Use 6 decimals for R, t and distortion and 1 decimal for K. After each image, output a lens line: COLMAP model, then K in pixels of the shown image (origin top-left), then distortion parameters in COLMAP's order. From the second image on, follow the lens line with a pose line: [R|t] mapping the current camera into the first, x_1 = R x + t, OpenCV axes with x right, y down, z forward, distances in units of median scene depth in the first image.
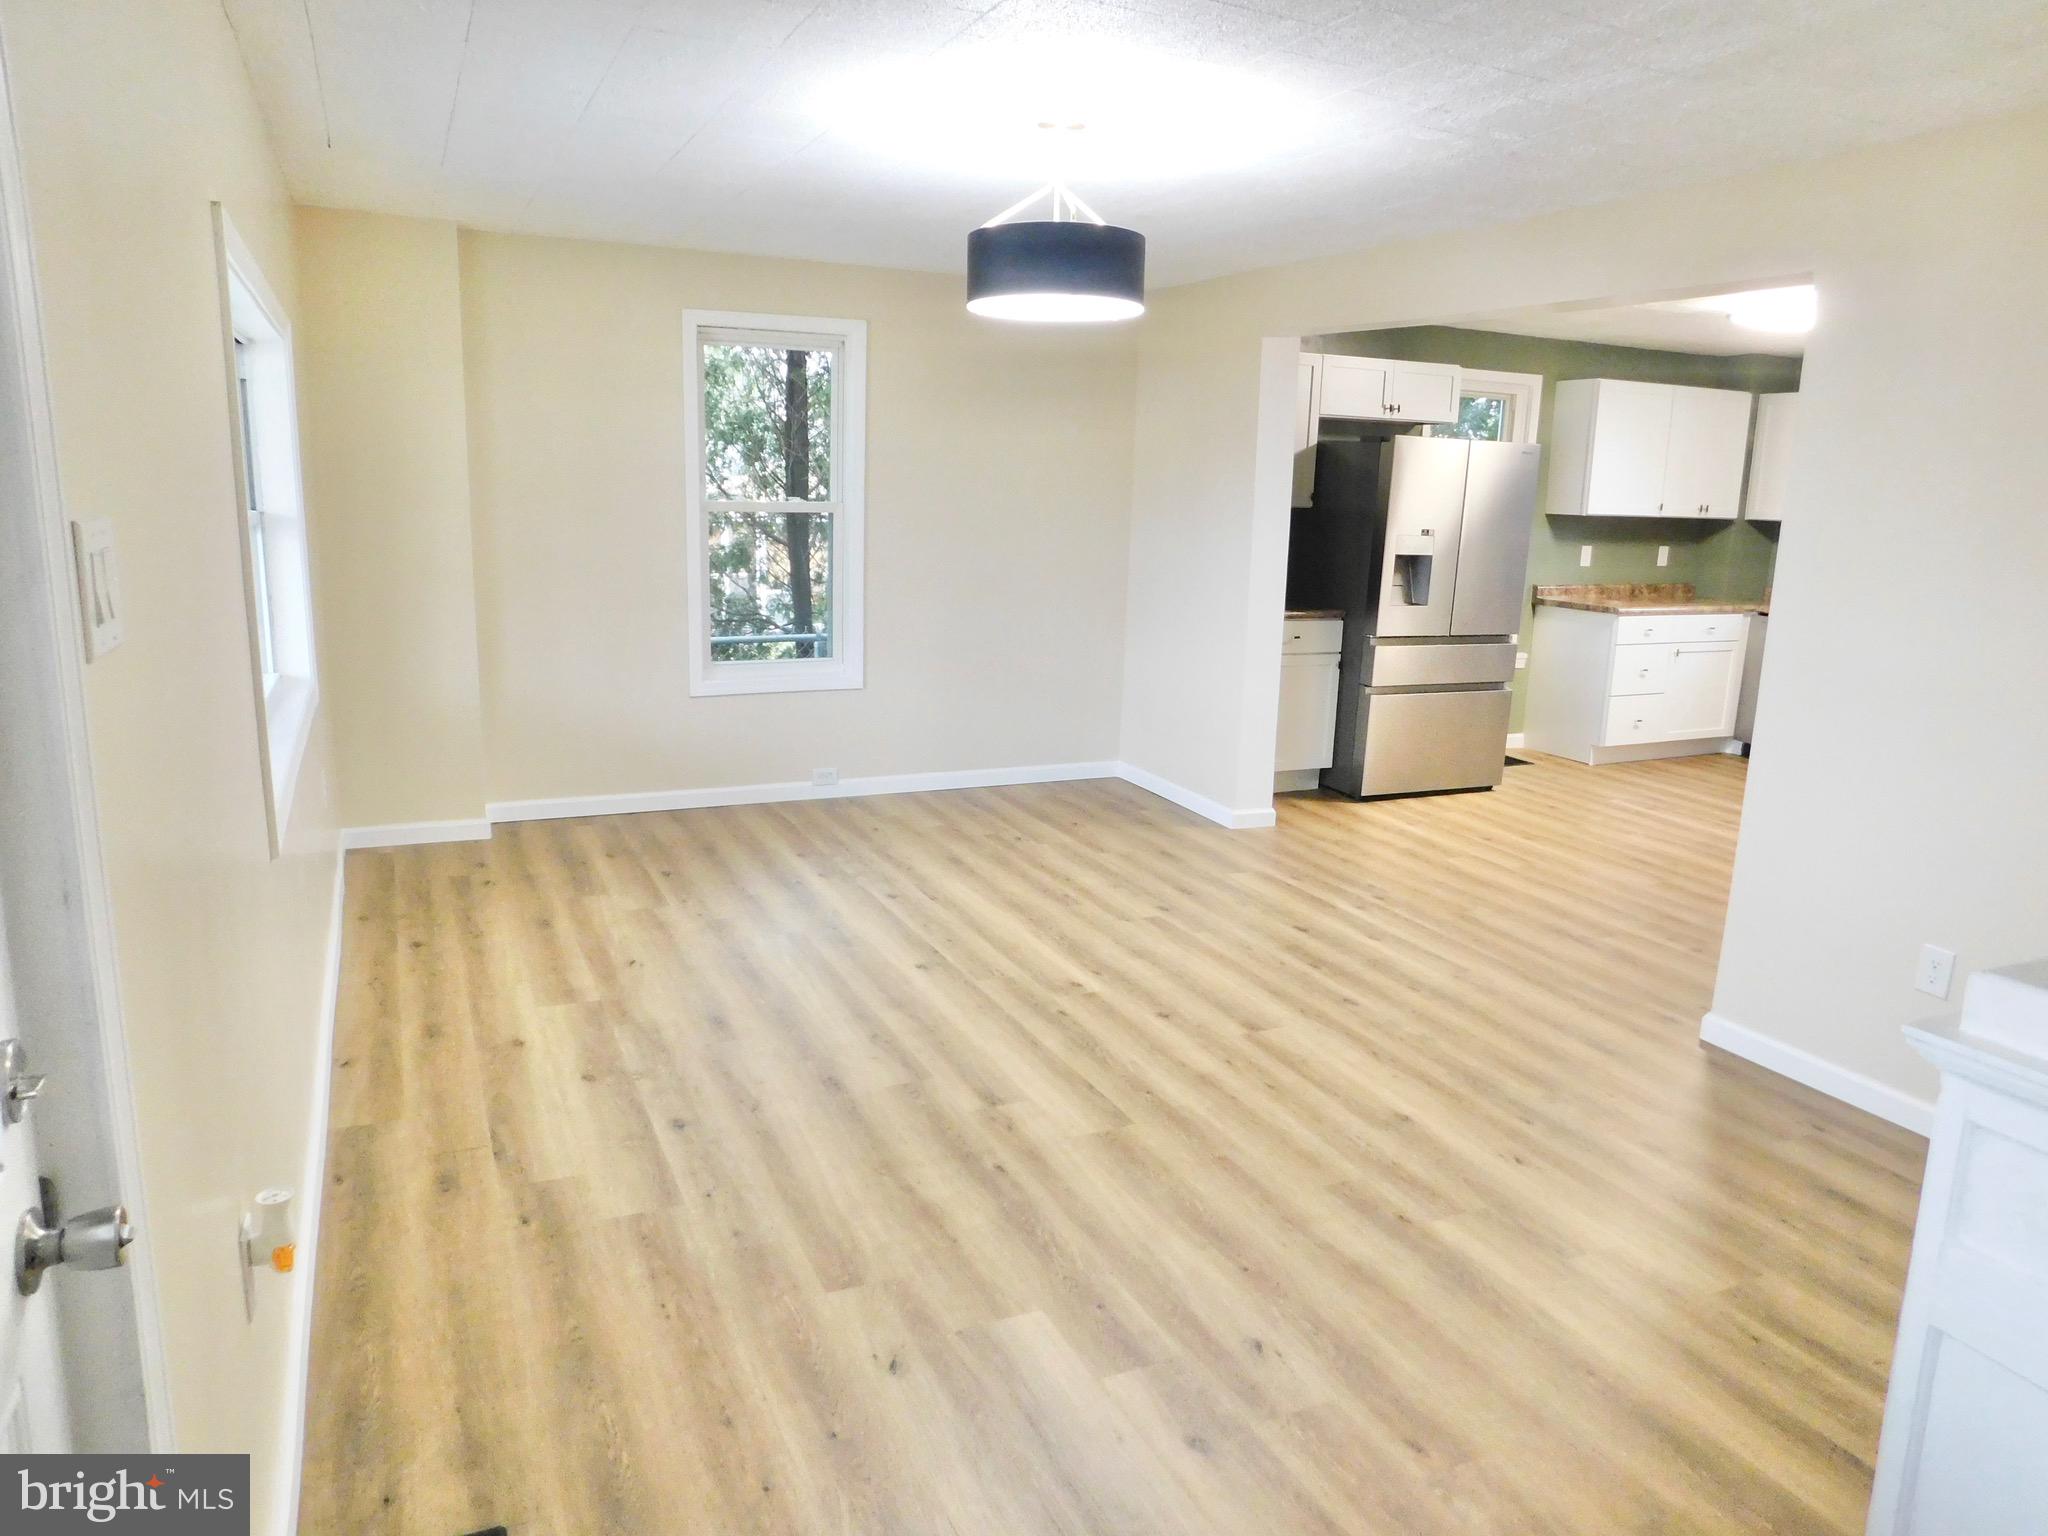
lens RADIAL K [[1366.3, 0, 1052.2], [0, 1366.3, 757.3], [0, 0, 1]] dist [-0.027321, 0.000874]
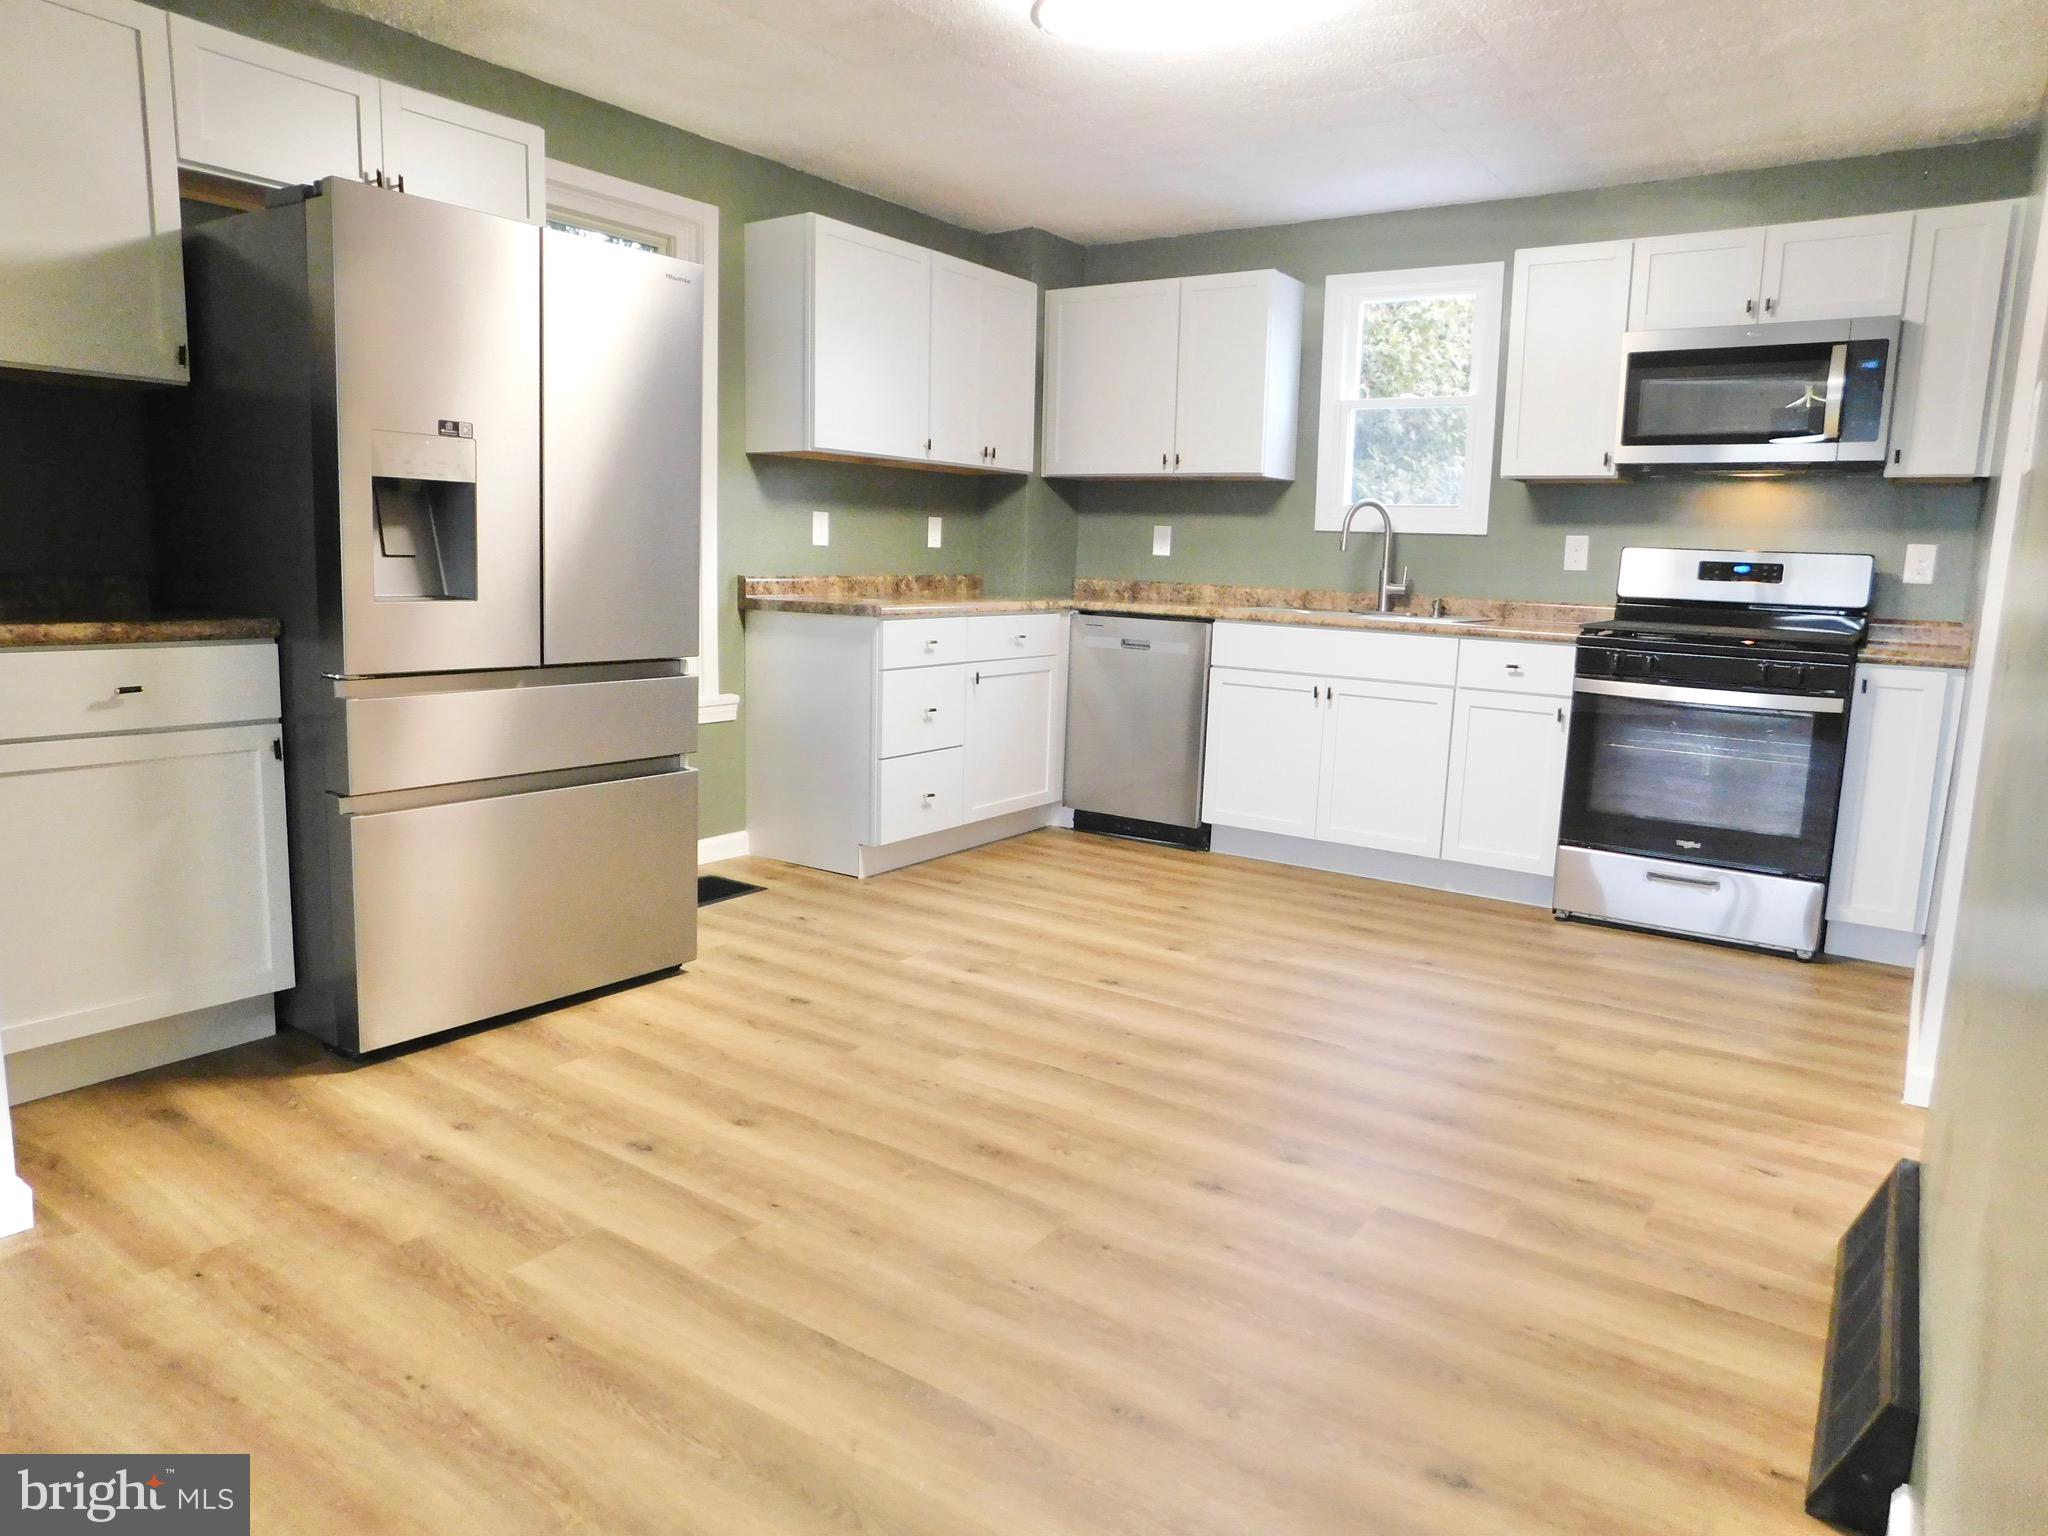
lens RADIAL K [[1366.3, 0, 1052.2], [0, 1366.3, 757.3], [0, 0, 1]] dist [-0.027321, 0.000874]
pose [[0.864183, -0.081213, 0.496581, 0.185986], [0.098450, 0.995105, -0.008586, -0.033823], [-0.493453, 0.056309, 0.867948, 0.462710]]
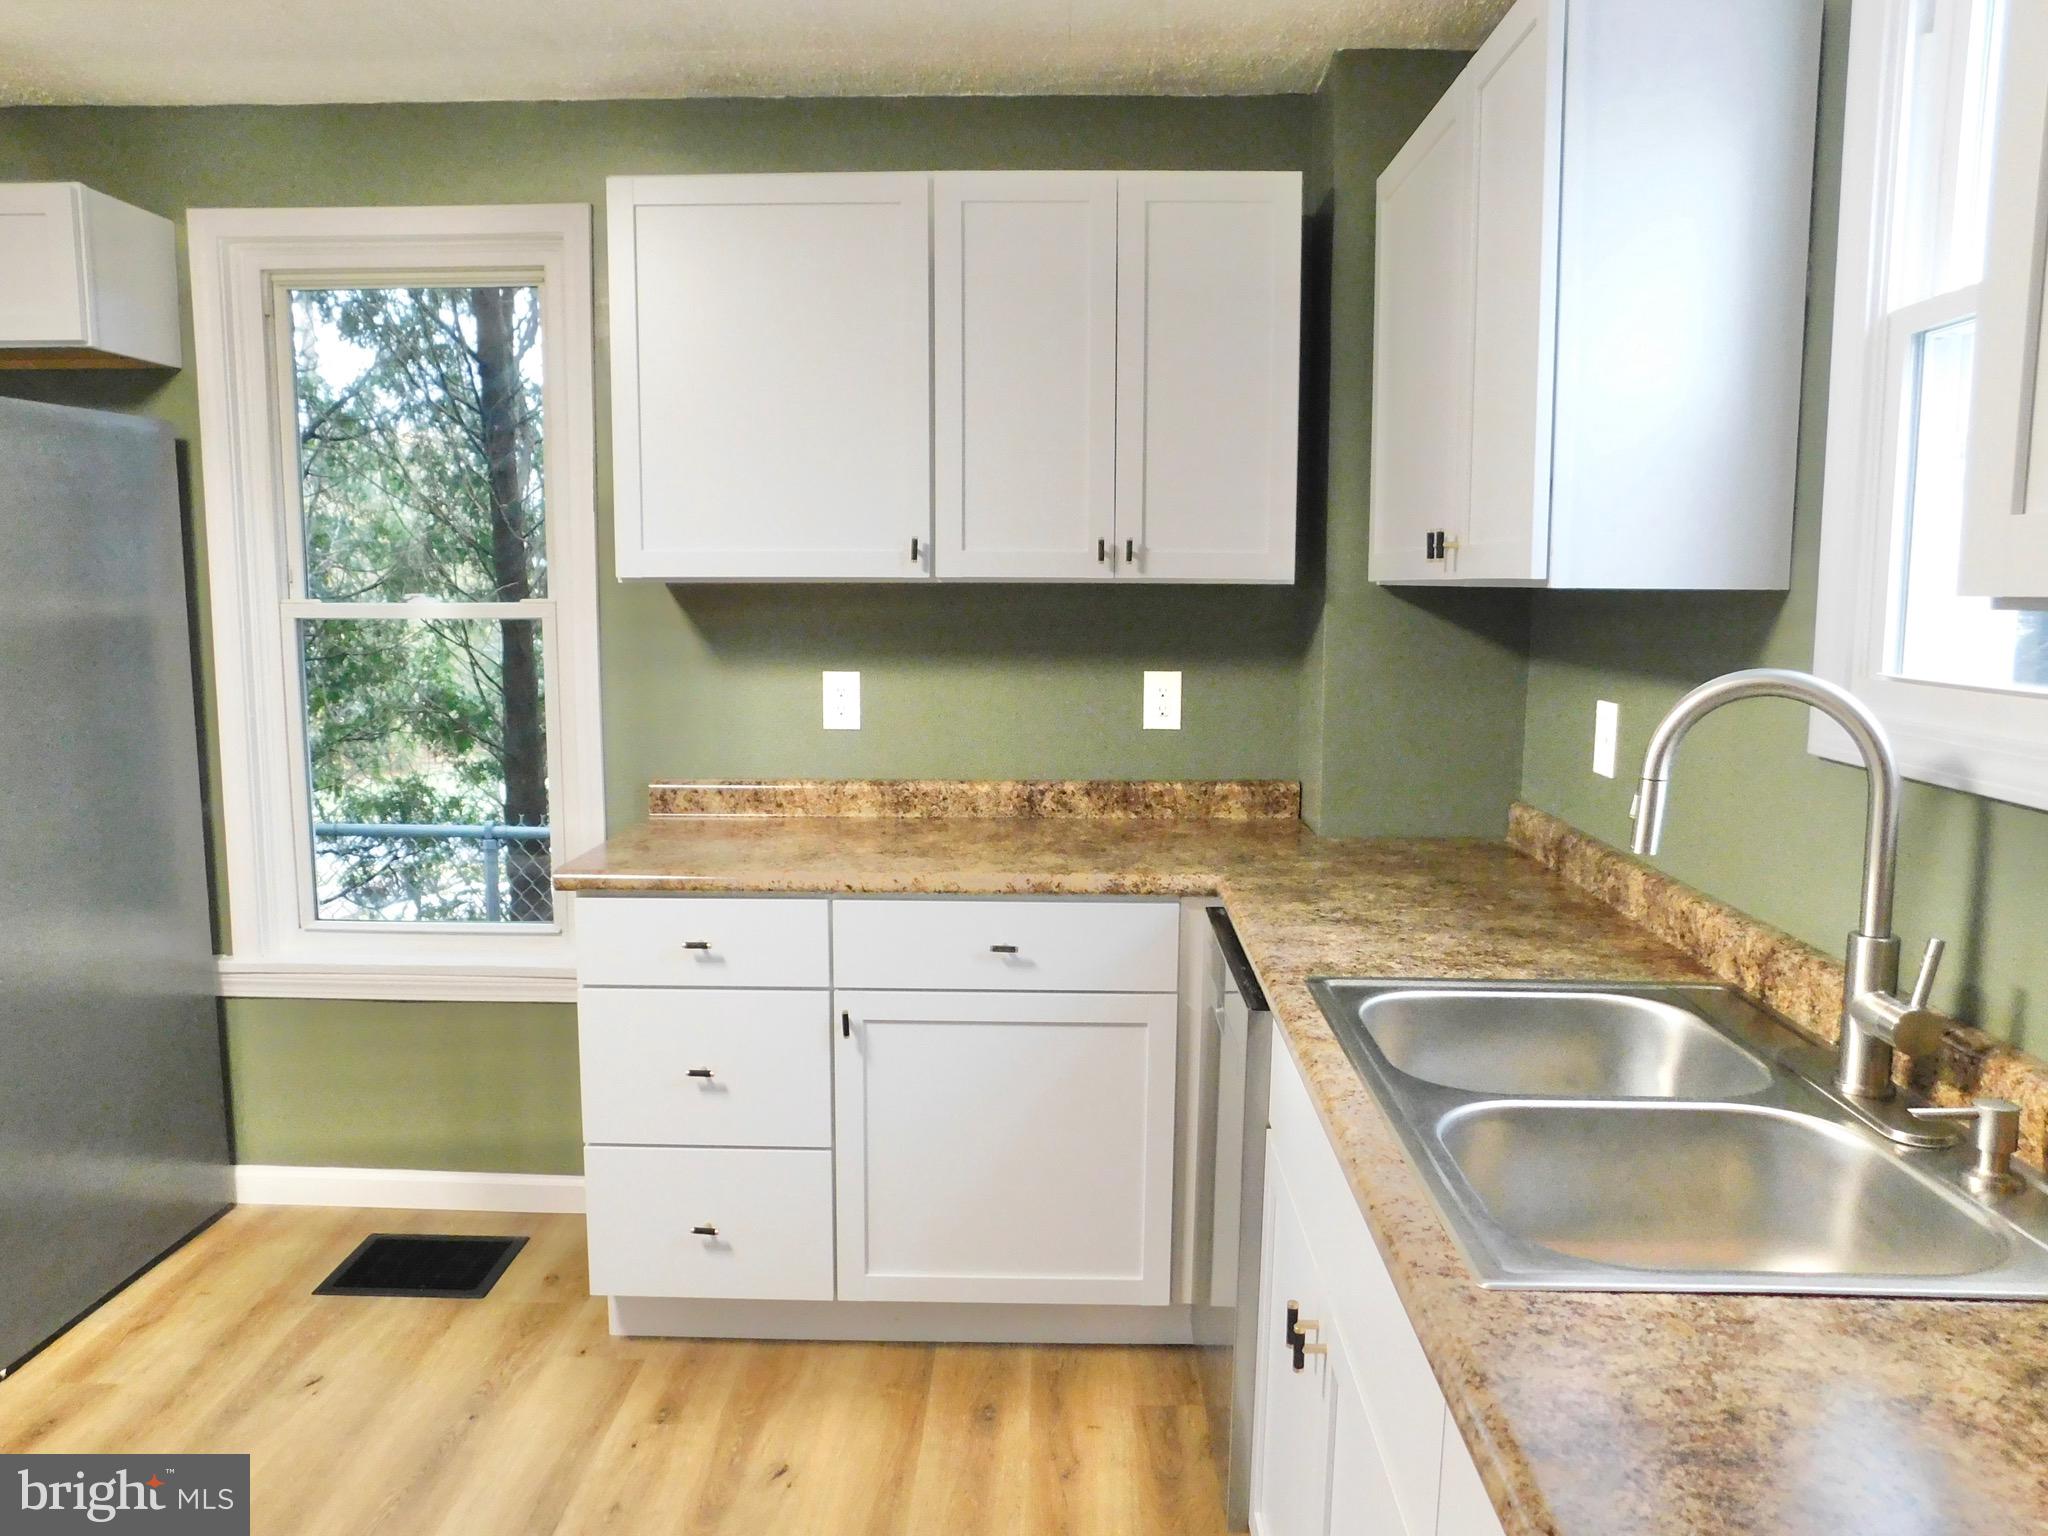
lens RADIAL K [[1366.3, 0, 1052.2], [0, 1366.3, 757.3], [0, 0, 1]] dist [-0.027321, 0.000874]
pose [[0.885557, 0.022560, -0.463983, 0.655361], [-0.072244, 0.993355, -0.089586, -0.114655], [0.458879, 0.112853, 0.881303, 0.776403]]
